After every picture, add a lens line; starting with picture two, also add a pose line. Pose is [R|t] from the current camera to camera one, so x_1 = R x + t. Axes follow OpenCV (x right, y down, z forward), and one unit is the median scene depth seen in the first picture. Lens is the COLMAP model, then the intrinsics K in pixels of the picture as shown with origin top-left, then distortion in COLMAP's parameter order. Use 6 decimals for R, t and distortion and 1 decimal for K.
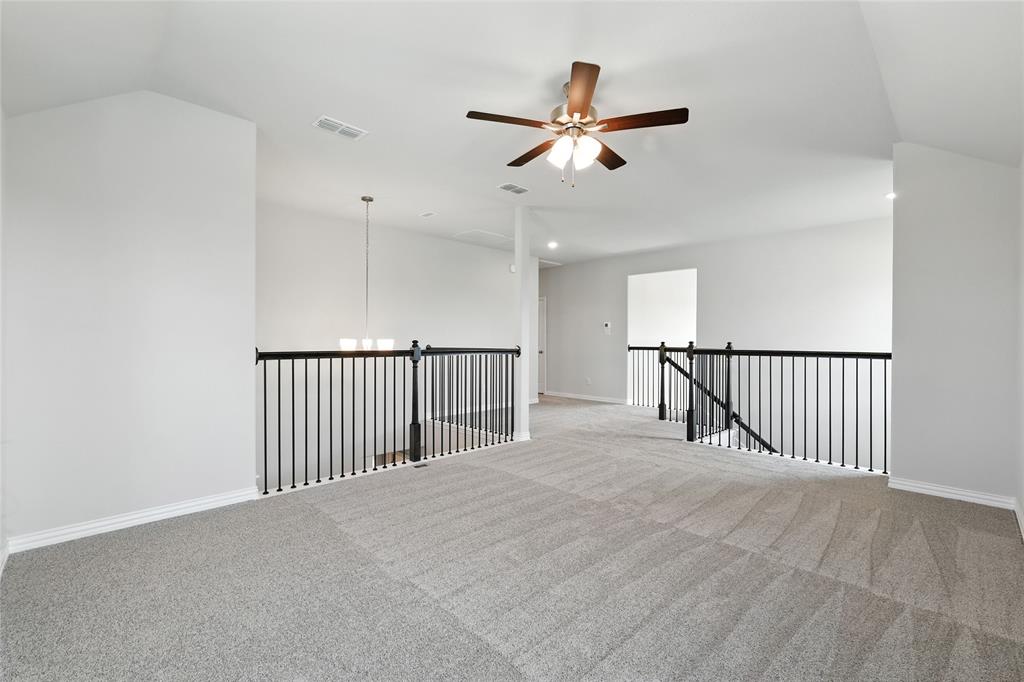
lens RADIAL K [[446.8, 0, 526.7], [0, 446.8, 340.3], [0, 0, 1]] dist [0.004329, -0.000394]
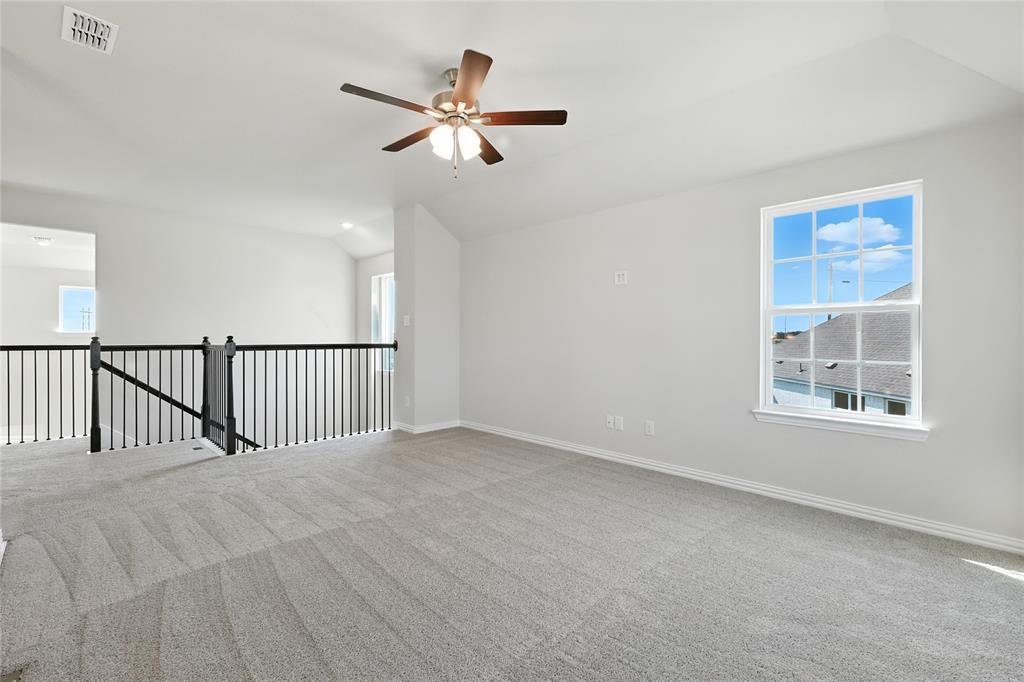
lens RADIAL K [[446.8, 0, 509.4], [0, 446.8, 344.7], [0, 0, 1]] dist [0.004329, -0.000394]
pose [[0.023369, -0.024537, 0.999426, -0.454601], [-0.003820, 0.999689, 0.024633, -0.004739], [-0.999720, -0.004394, 0.023268, 0.447690]]
